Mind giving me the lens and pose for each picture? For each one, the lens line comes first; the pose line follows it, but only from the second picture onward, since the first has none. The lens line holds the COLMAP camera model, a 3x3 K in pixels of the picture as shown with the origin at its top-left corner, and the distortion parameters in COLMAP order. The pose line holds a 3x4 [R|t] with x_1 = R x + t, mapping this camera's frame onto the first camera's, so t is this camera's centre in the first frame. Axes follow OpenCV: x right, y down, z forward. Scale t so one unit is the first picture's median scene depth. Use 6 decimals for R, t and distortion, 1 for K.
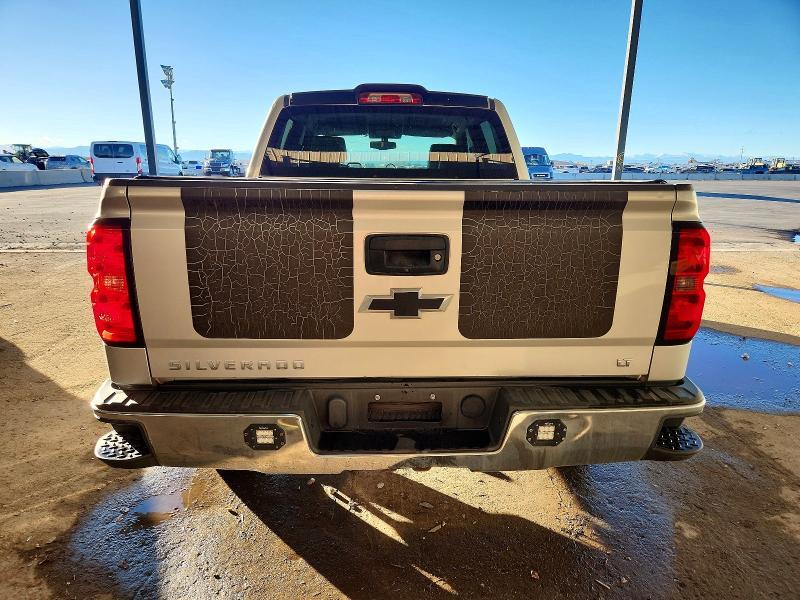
lens RADIAL K [[563.5, 0, 399.2], [0, 563.5, 301.5], [0, 0, 1]] dist [0.033362, -0.002089]
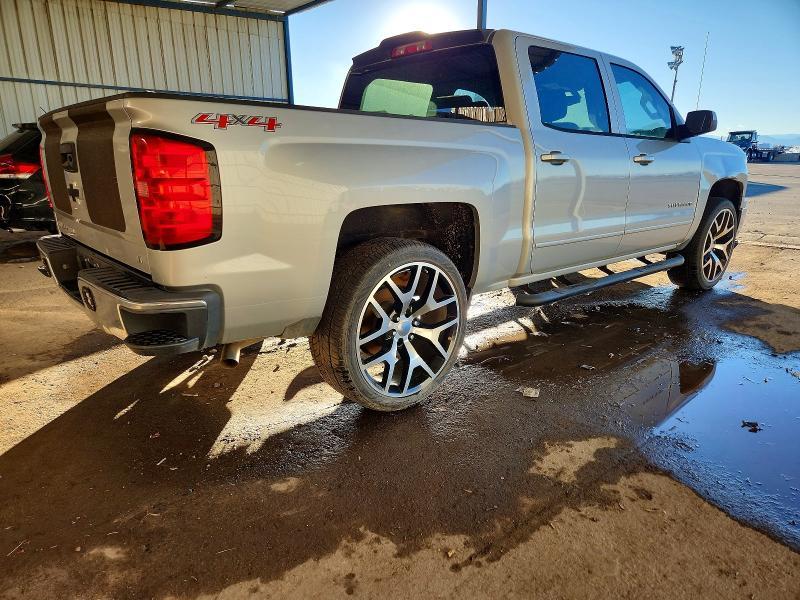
lens RADIAL K [[563.5, 0, 399.7], [0, 563.5, 299.0], [0, 0, 1]] dist [0.033362, -0.002089]
pose [[0.600863, 0.183717, -0.777954, 0.875919], [-0.176956, 0.979655, 0.094676, -0.006910], [0.779520, 0.080776, 0.621148, 0.386674]]
